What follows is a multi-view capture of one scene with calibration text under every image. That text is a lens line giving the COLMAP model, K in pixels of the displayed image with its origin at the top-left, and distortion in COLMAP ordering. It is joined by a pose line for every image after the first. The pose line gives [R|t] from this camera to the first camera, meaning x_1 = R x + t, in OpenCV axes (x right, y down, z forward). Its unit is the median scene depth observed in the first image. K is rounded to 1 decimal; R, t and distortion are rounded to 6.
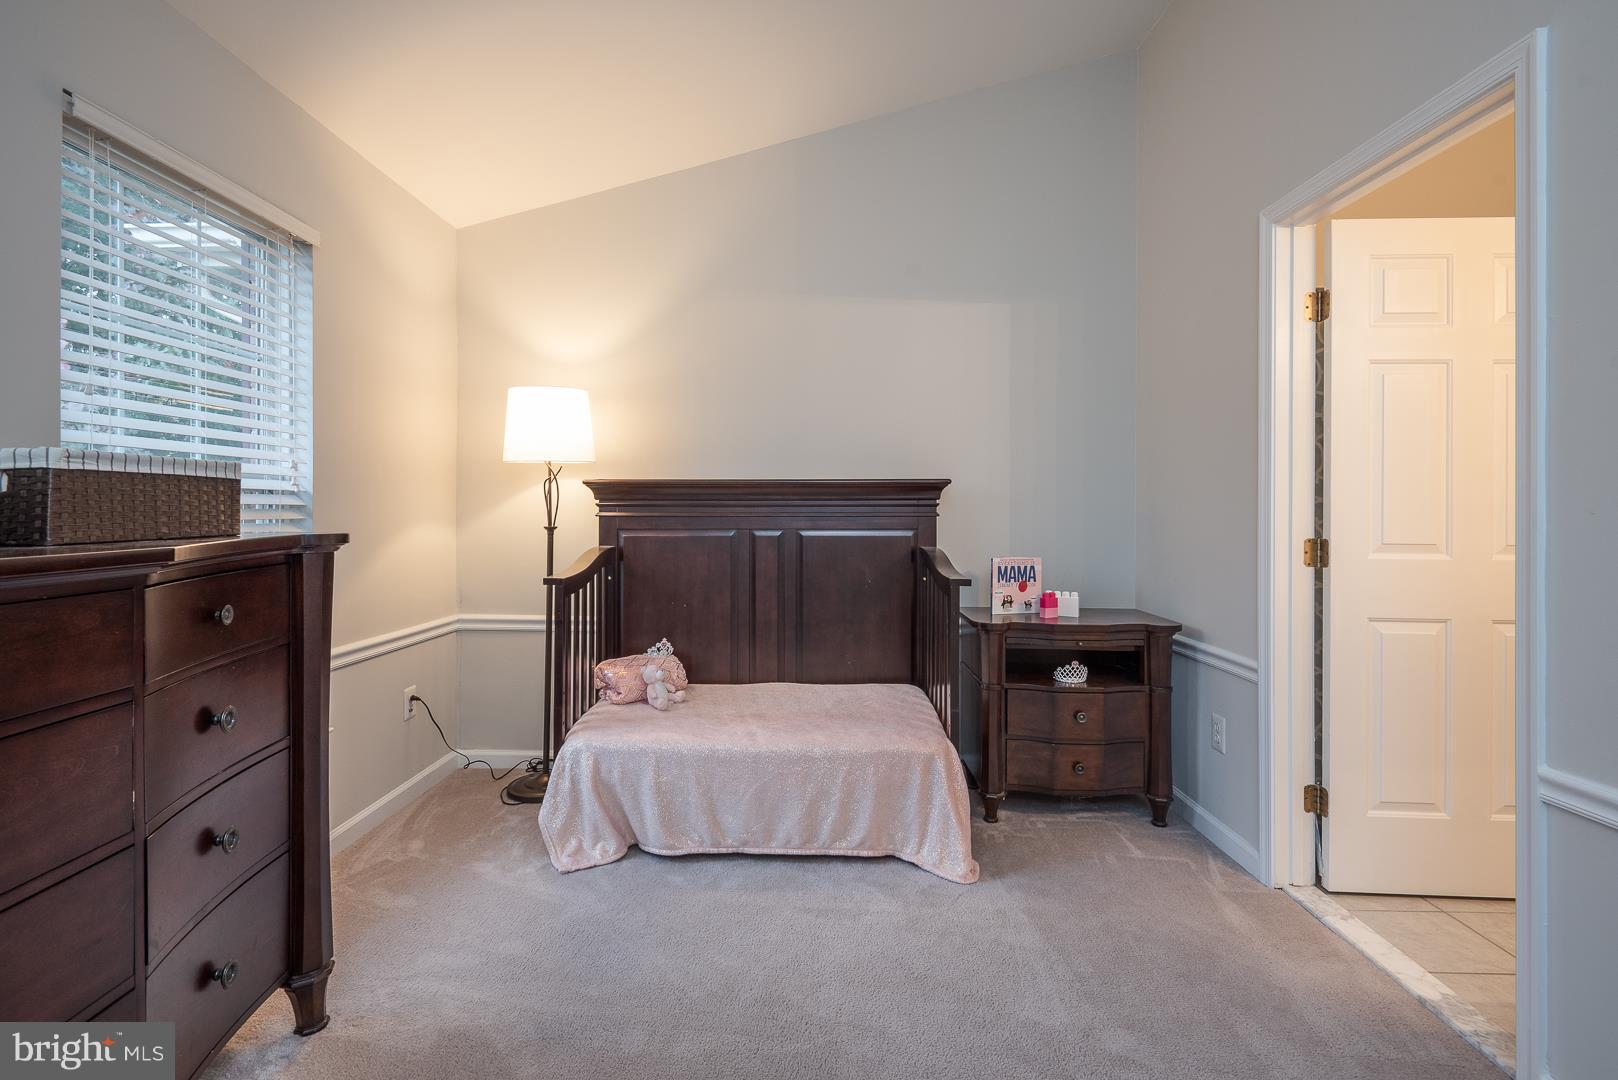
lens RADIAL K [[749.2, 0, 806.1], [0, 749.2, 536.5], [0, 0, 1]] dist [0.038803, -0.025703]
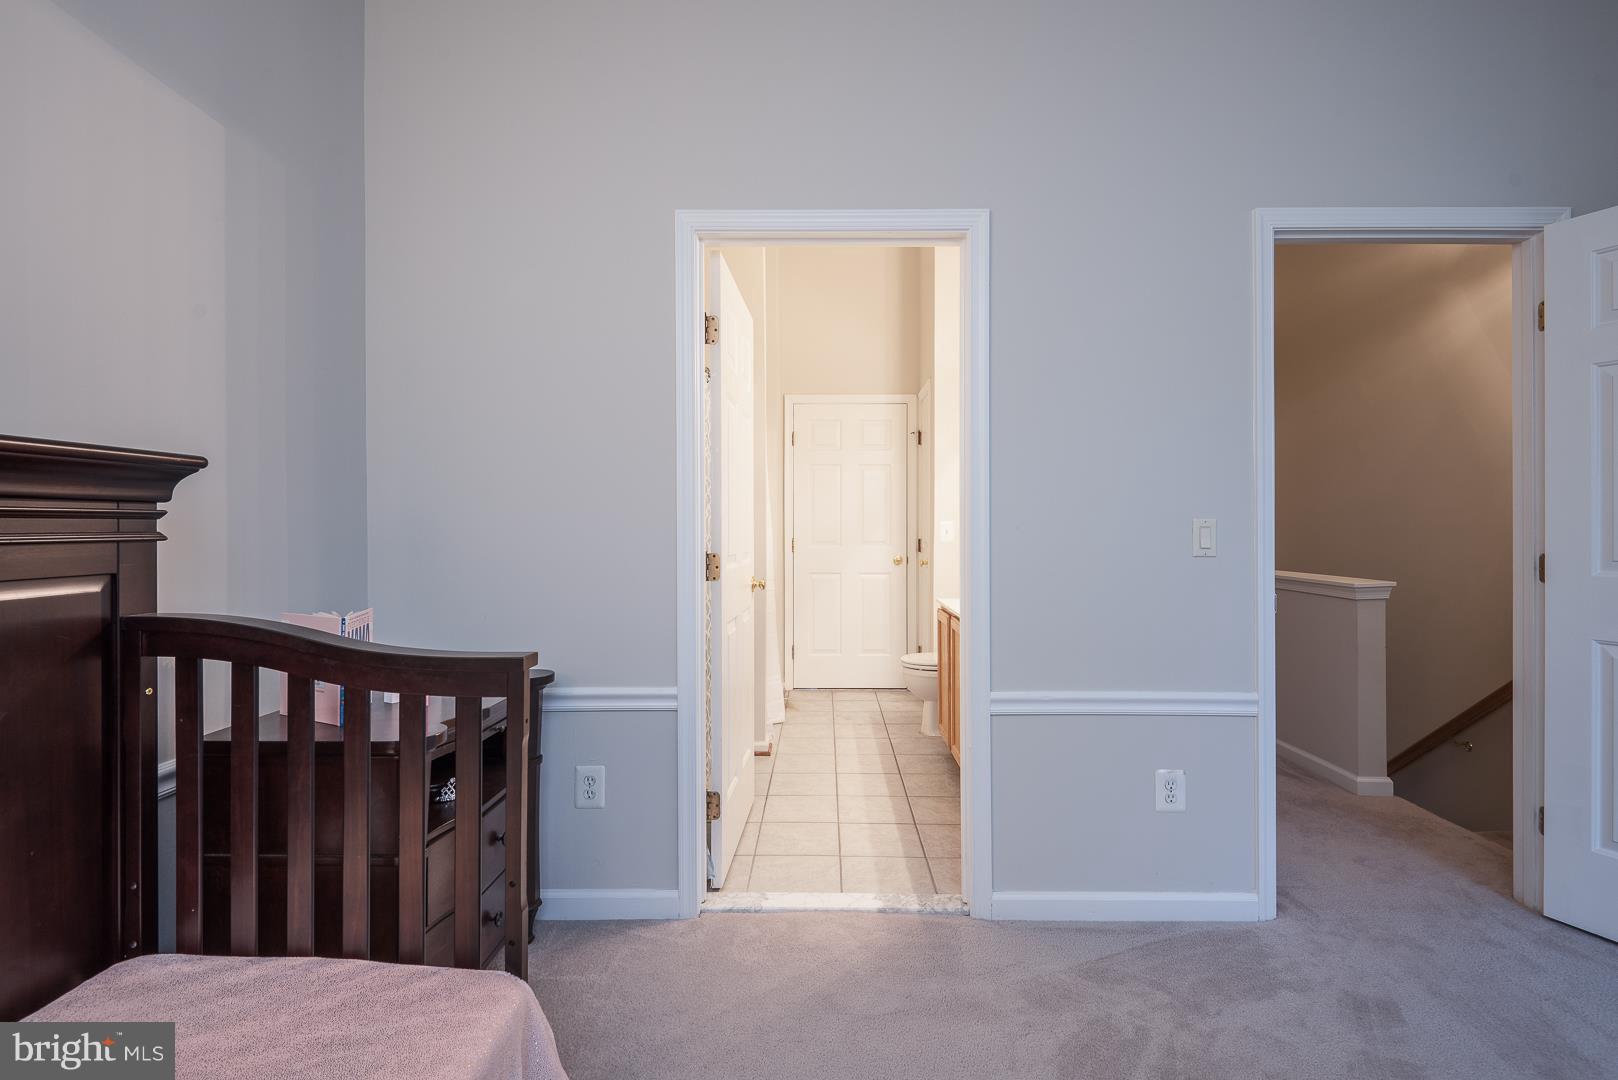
lens RADIAL K [[764.3, 0, 818.5], [0, 764.3, 535.0], [0, 0, 1]] dist [0.046405, -0.027079]
pose [[-0.003830, -0.017634, 0.999837, -0.330617], [0.033083, 0.999295, 0.017752, -0.031699], [-0.999445, 0.033146, -0.003244, 0.761947]]
